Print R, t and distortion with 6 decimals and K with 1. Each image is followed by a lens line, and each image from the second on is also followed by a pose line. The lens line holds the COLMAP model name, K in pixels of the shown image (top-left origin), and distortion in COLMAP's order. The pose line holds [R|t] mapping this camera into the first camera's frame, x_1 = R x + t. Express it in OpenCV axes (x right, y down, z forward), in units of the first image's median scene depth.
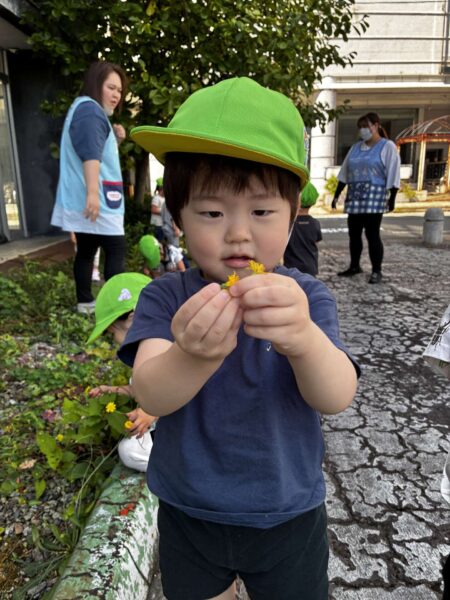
lens RADIAL K [[464.1, 0, 225.0], [0, 464.1, 300.0], [0, 0, 1]] dist [0.054222, -0.093886]
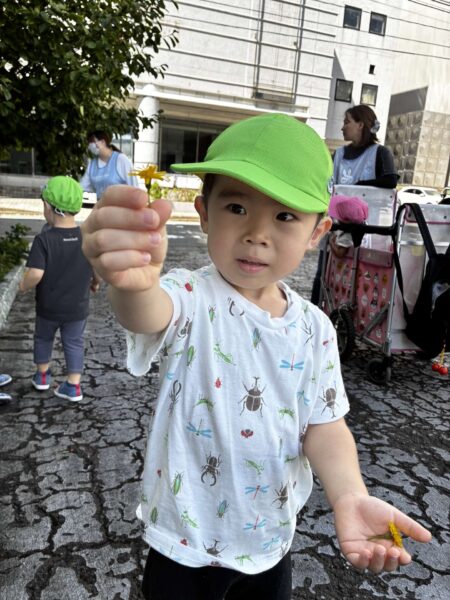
lens RADIAL K [[464.1, 0, 225.0], [0, 464.1, 300.0], [0, 0, 1]] dist [0.054222, -0.093886]
pose [[0.933852, -0.003373, 0.357644, 0.104439], [0.006469, 0.999951, -0.007461, -0.015885], [-0.357602, 0.009281, 0.933828, -0.002991]]
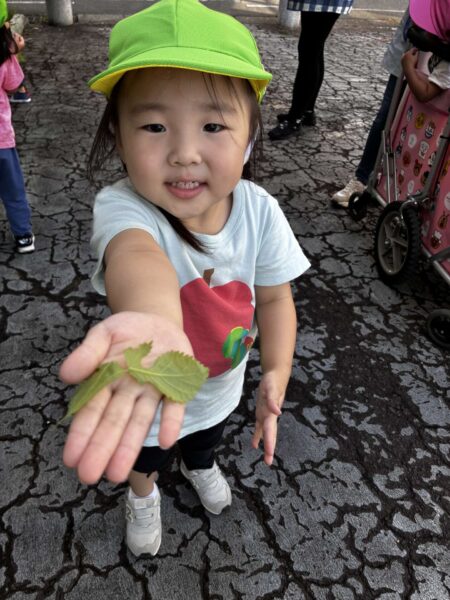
lens RADIAL K [[455.1, 0, 225.5], [0, 455.1, 319.1], [0, 0, 1]] dist [0.051389, -0.097114]
pose [[0.963673, -0.111669, 0.242621, 0.407525], [-0.014110, 0.885845, 0.463766, -0.206120], [-0.266713, -0.450342, 0.852089, 0.495375]]
